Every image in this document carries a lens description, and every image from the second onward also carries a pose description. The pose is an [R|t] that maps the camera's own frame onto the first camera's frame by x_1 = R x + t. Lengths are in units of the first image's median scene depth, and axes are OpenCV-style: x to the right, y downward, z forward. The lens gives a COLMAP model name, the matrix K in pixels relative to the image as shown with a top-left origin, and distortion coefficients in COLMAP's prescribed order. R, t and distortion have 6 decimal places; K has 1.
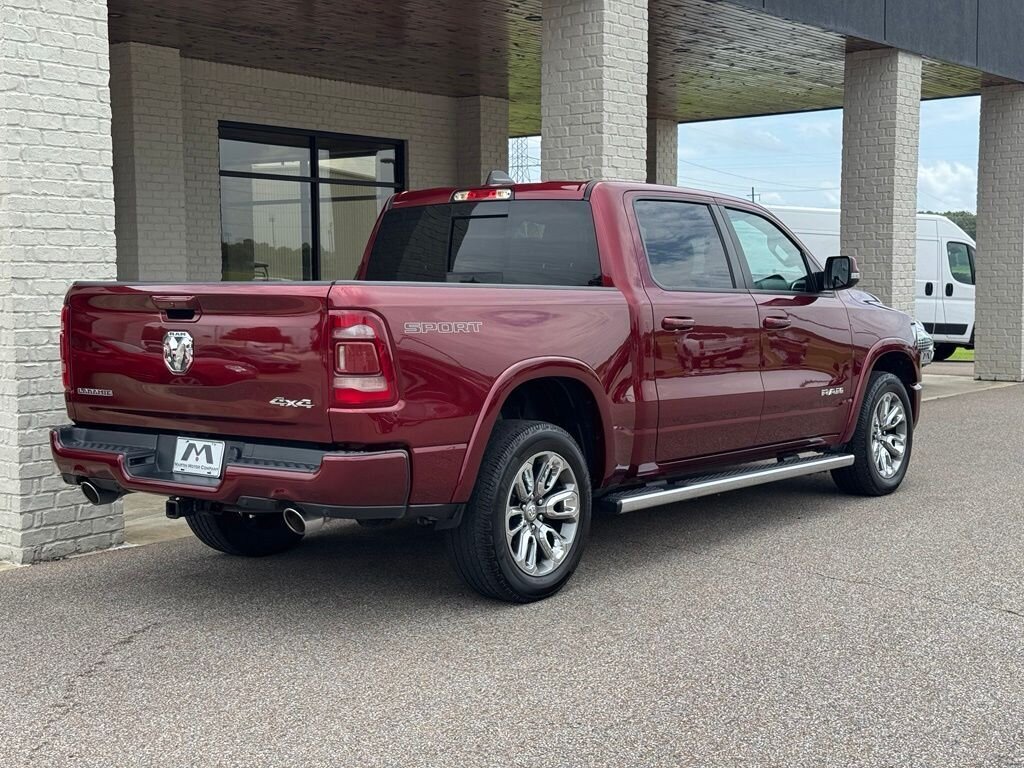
lens RADIAL K [[1420.2, 0, 512.8], [0, 1420.2, 381.5], [0, 0, 1]] dist [0.195828, -0.419225]
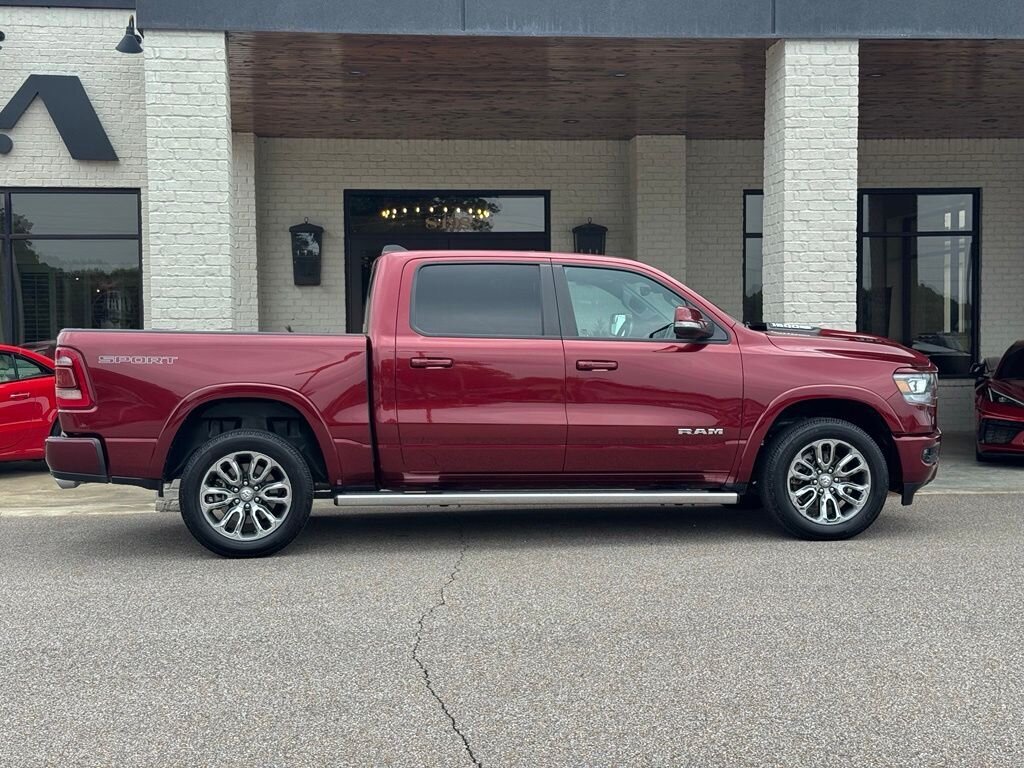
lens RADIAL K [[1421.4, 0, 509.0], [0, 1421.4, 379.9], [0, 0, 1]] dist [0.199285, -0.428990]
pose [[0.704688, 0.022011, -0.709176, 0.974387], [-0.047752, 0.998724, -0.016453, -0.007843], [0.707909, 0.045459, 0.704840, 0.156512]]
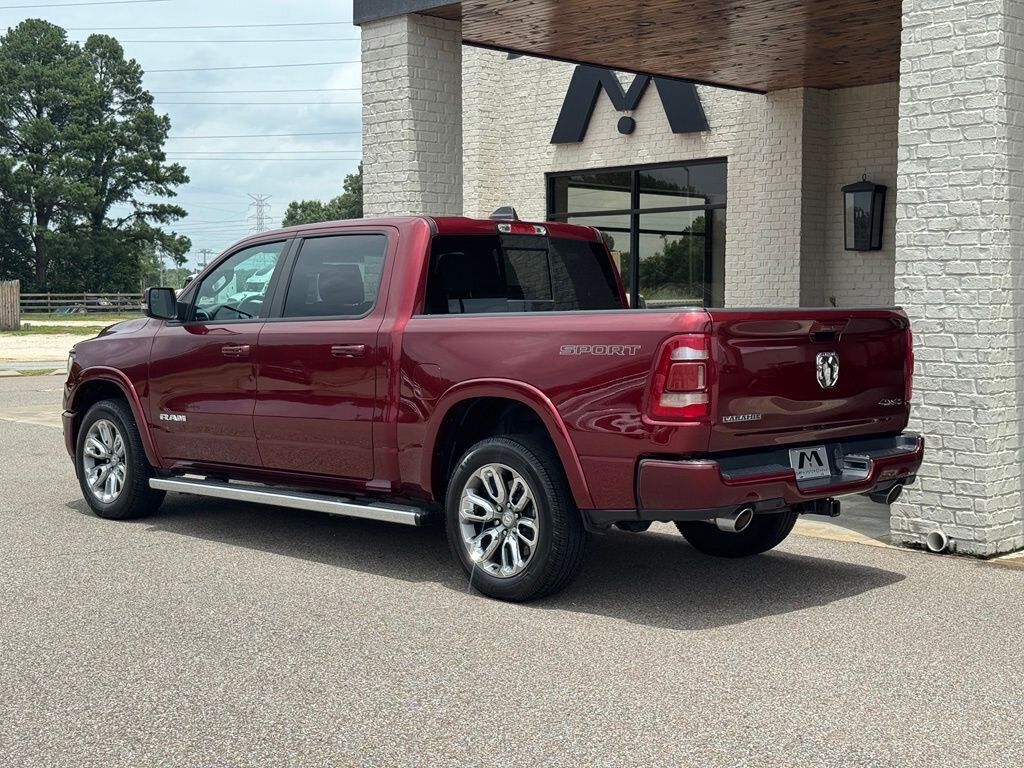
lens RADIAL K [[1418.4, 0, 515.0], [0, 1418.4, 381.0], [0, 0, 1]] dist [0.197898, -0.426162]
pose [[-0.134720, 0.063610, -0.988840, 1.224811], [-0.076879, 0.994258, 0.074432, -0.109495], [0.987897, 0.086048, -0.129056, 1.305982]]
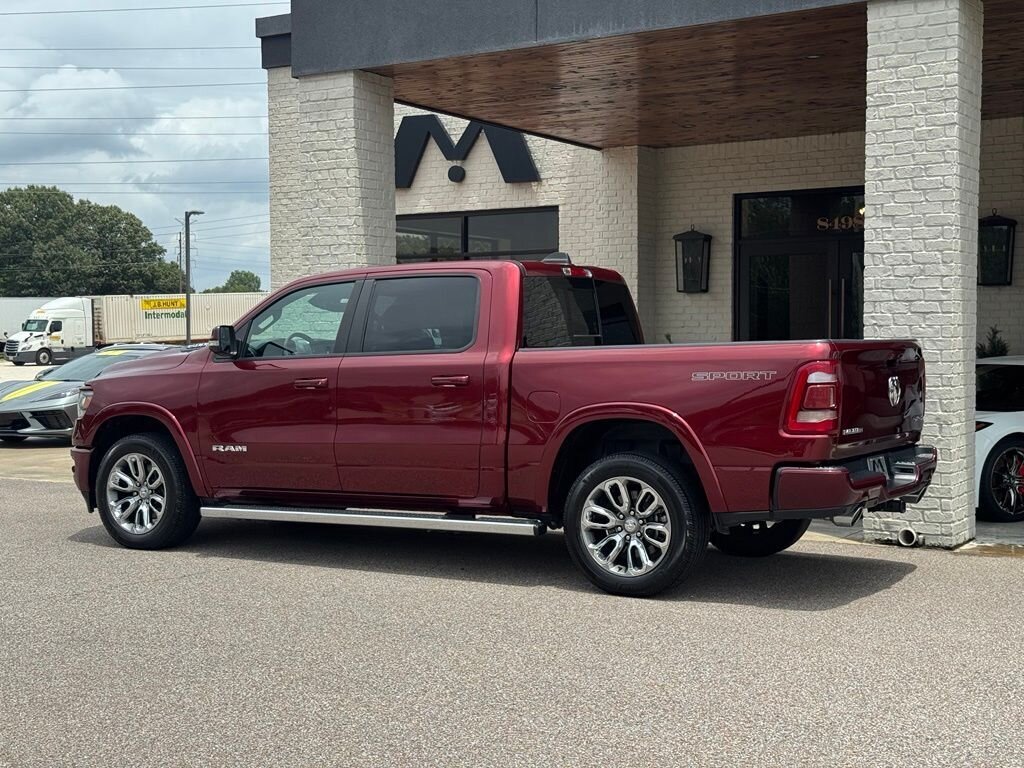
lens RADIAL K [[1418.3, 0, 499.5], [0, 1418.3, 381.9], [0, 0, 1]] dist [0.184495, -0.373770]
pose [[0.104512, 0.036689, -0.993847, 1.351144], [-0.073848, 0.996847, 0.029034, -0.081885], [0.991778, 0.070359, 0.106892, 0.982383]]
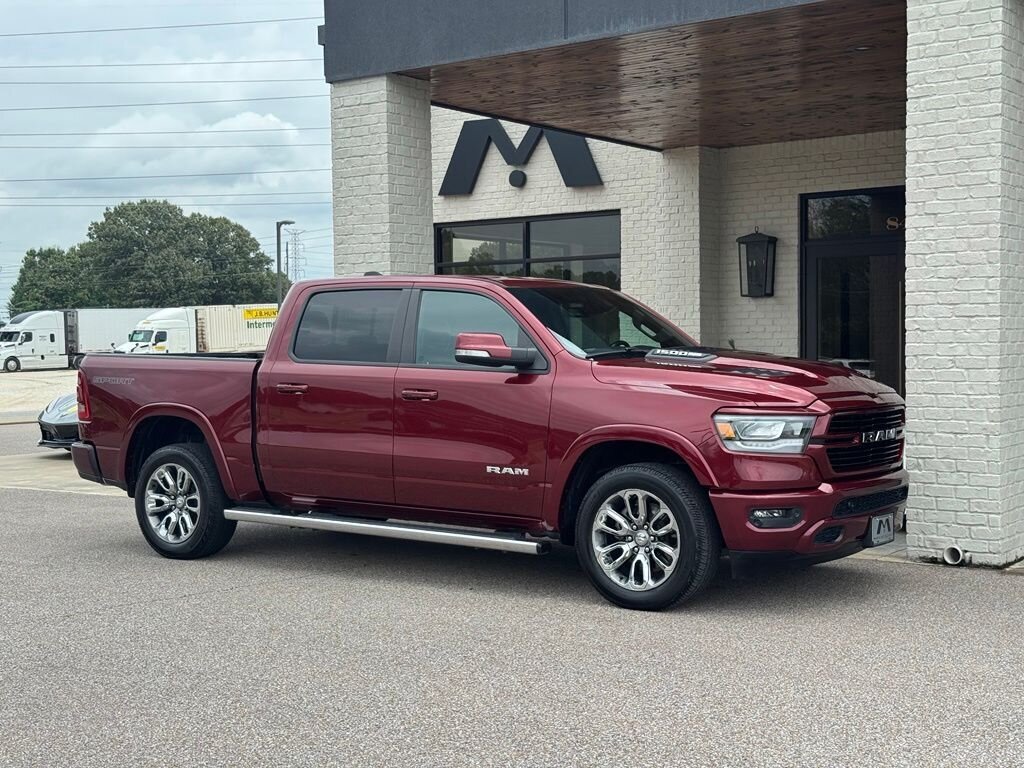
lens RADIAL K [[1420.0, 0, 512.9], [0, 1420.0, 387.5], [0, 0, 1]] dist [0.193175, -0.396269]
pose [[0.038736, 0.035907, -0.998604, 1.309814], [-0.064731, 0.997345, 0.033351, -0.090308], [0.997151, 0.063349, 0.040958, 1.062760]]
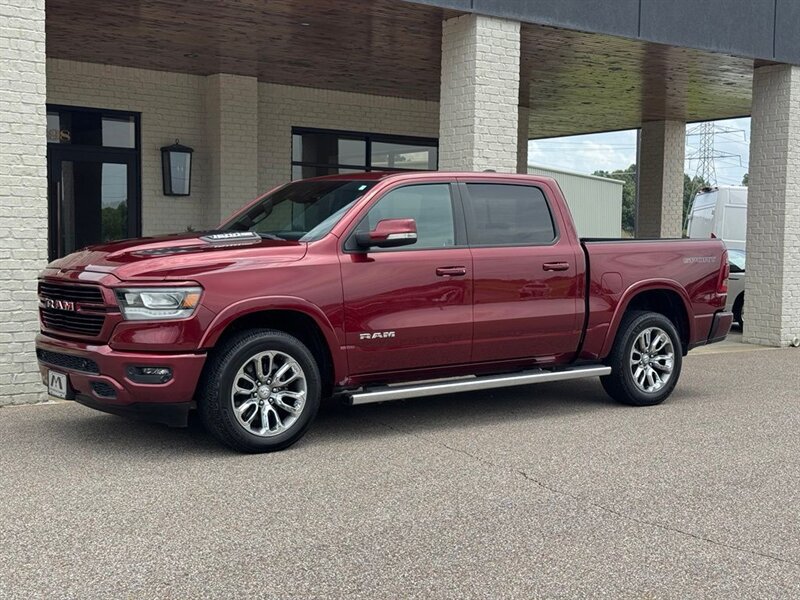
lens RADIAL K [[1110.2, 0, 406.6], [0, 1110.2, 301.8], [0, 0, 1]] dist [0.201419, -0.450129]
pose [[0.964740, 0.033042, -0.261122, 0.409026], [-0.038943, 0.999089, -0.017457, 0.012878], [0.260308, 0.027010, 0.965148, -0.062104]]
